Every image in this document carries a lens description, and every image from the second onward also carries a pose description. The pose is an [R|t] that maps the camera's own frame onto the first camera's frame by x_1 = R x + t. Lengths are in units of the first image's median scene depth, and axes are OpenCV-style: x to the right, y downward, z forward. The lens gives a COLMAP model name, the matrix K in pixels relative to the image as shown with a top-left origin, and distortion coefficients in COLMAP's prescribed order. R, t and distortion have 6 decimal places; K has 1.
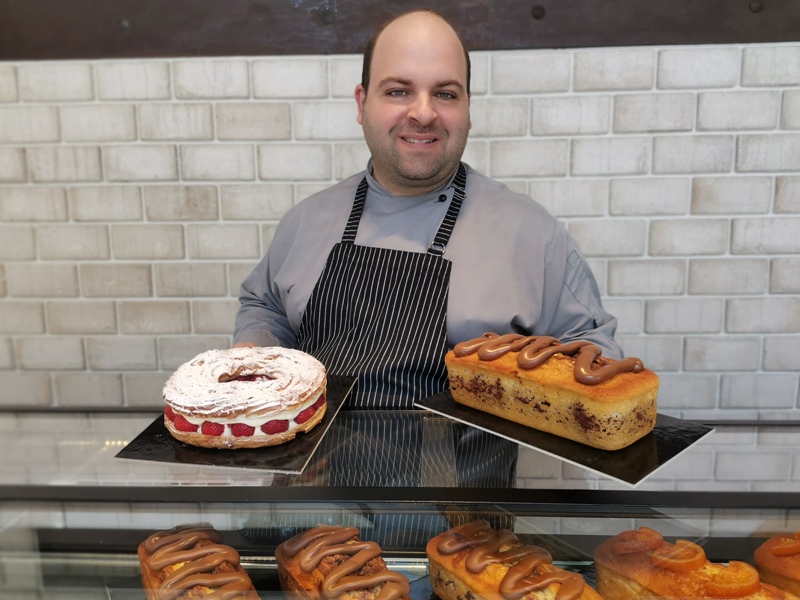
lens RADIAL K [[611.9, 0, 400.0], [0, 611.9, 300.0], [0, 0, 1]] dist [0.037811, -0.008466]
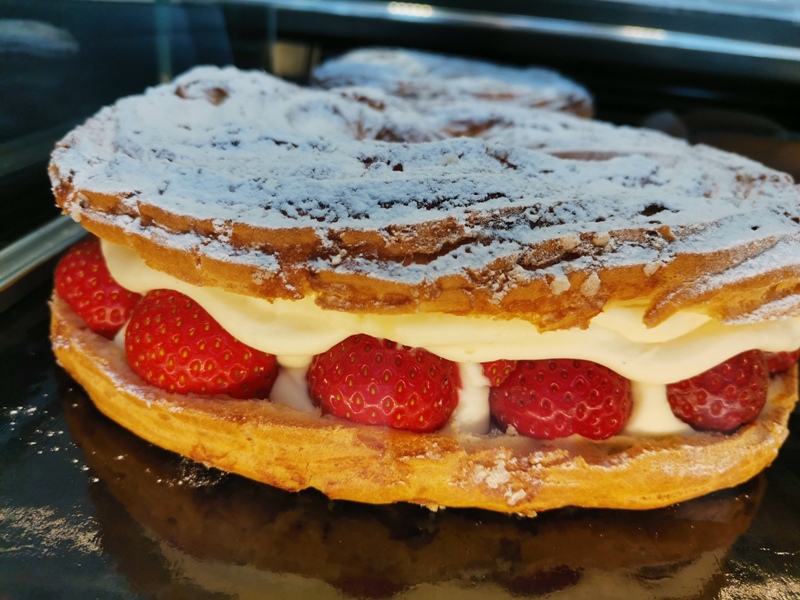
lens RADIAL K [[611.9, 0, 400.0], [0, 611.9, 300.0], [0, 0, 1]] dist [0.037811, -0.008466]
pose [[0.972503, 0.052566, 0.226882, -0.335598], [-0.071381, 0.994585, 0.075533, 0.171095], [-0.221683, -0.089651, 0.970989, 0.830029]]
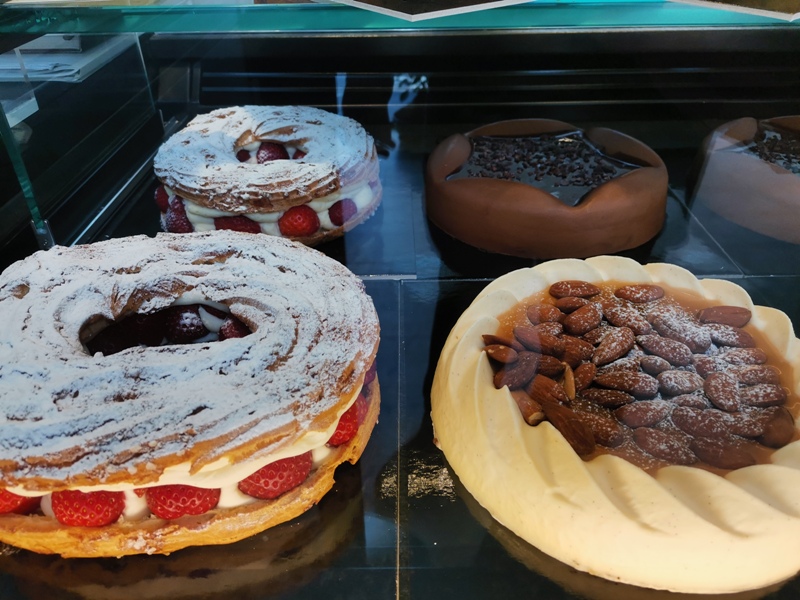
lens RADIAL K [[611.9, 0, 400.0], [0, 611.9, 300.0], [0, 0, 1]] dist [0.037811, -0.008466]
pose [[0.978869, -0.094324, 0.181434, -0.186858], [0.043016, 0.962389, 0.268249, 0.019483], [-0.199913, -0.254776, 0.946110, 0.666322]]
